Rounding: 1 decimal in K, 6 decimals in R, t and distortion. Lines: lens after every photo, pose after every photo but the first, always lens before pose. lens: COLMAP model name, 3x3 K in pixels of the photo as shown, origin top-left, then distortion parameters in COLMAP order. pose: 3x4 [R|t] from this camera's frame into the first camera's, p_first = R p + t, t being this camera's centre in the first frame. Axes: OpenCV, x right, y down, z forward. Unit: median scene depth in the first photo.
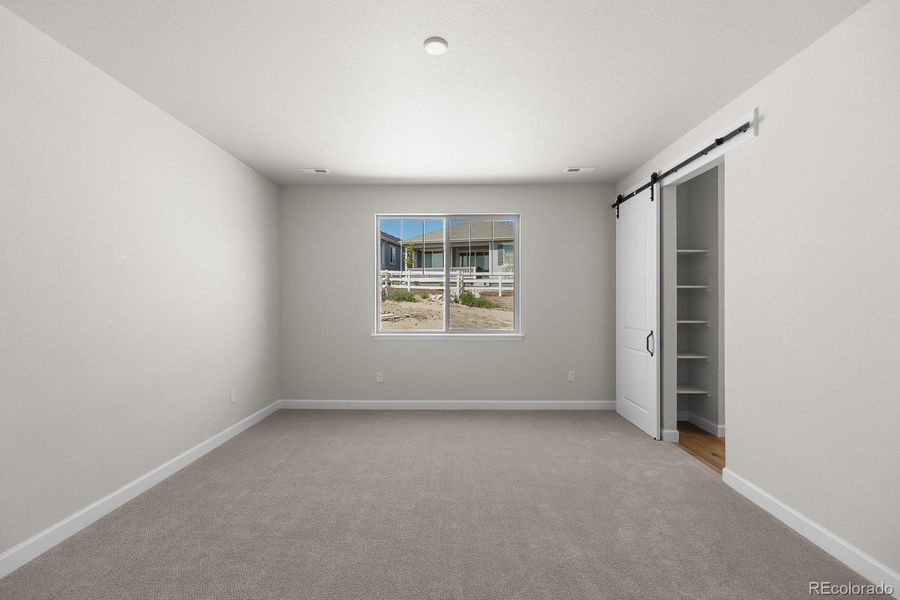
lens RADIAL K [[392.5, 0, 448.8], [0, 392.5, 295.5], [0, 0, 1]] dist [-0.001172, 0.000093]
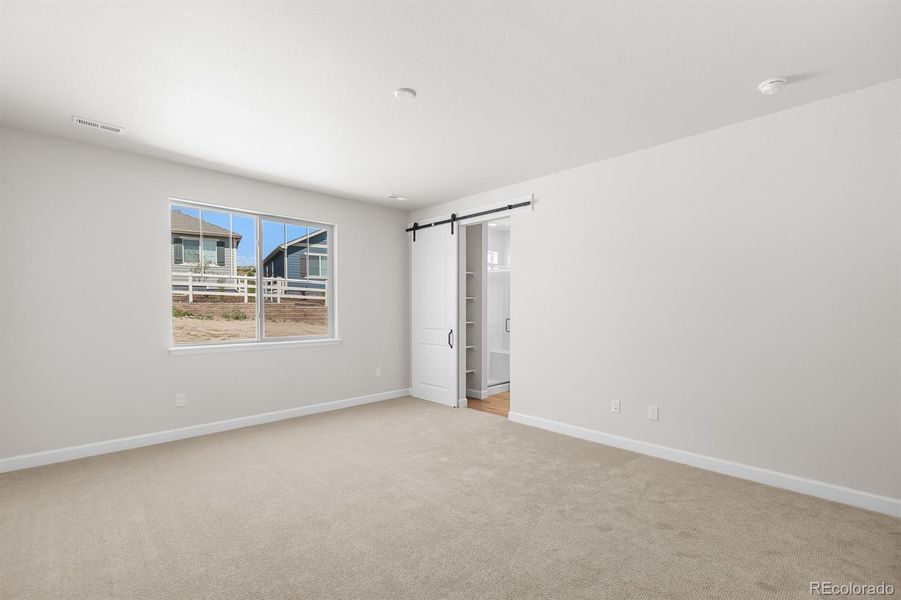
lens RADIAL K [[408.1, 0, 452.0], [0, 408.1, 312.2], [0, 0, 1]] dist [-0.001113, 0.000036]
pose [[0.699273, -0.005977, 0.714829, -0.412824], [-0.011780, 0.999733, 0.019883, 0.000946], [-0.714757, -0.022324, 0.699016, 0.004742]]
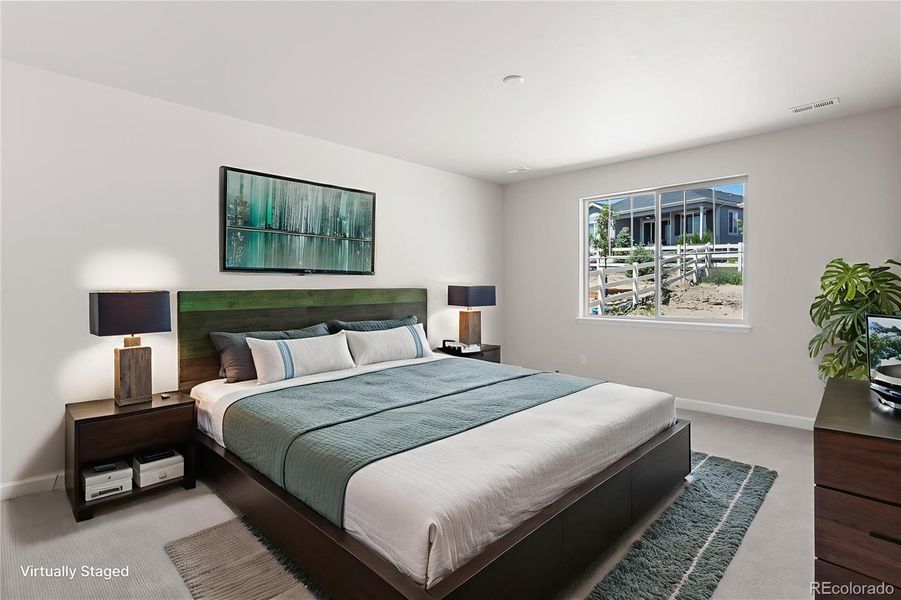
lens RADIAL K [[448.5, 0, 434.5], [0, 448.5, 283.4], [0, 0, 1]] dist [-0.000096, 0.000085]
pose [[0.719451, -0.007666, -0.694501, 0.375635], [0.015811, 0.999861, 0.005342, -0.002095], [0.694364, -0.014824, 0.719472, -0.101690]]
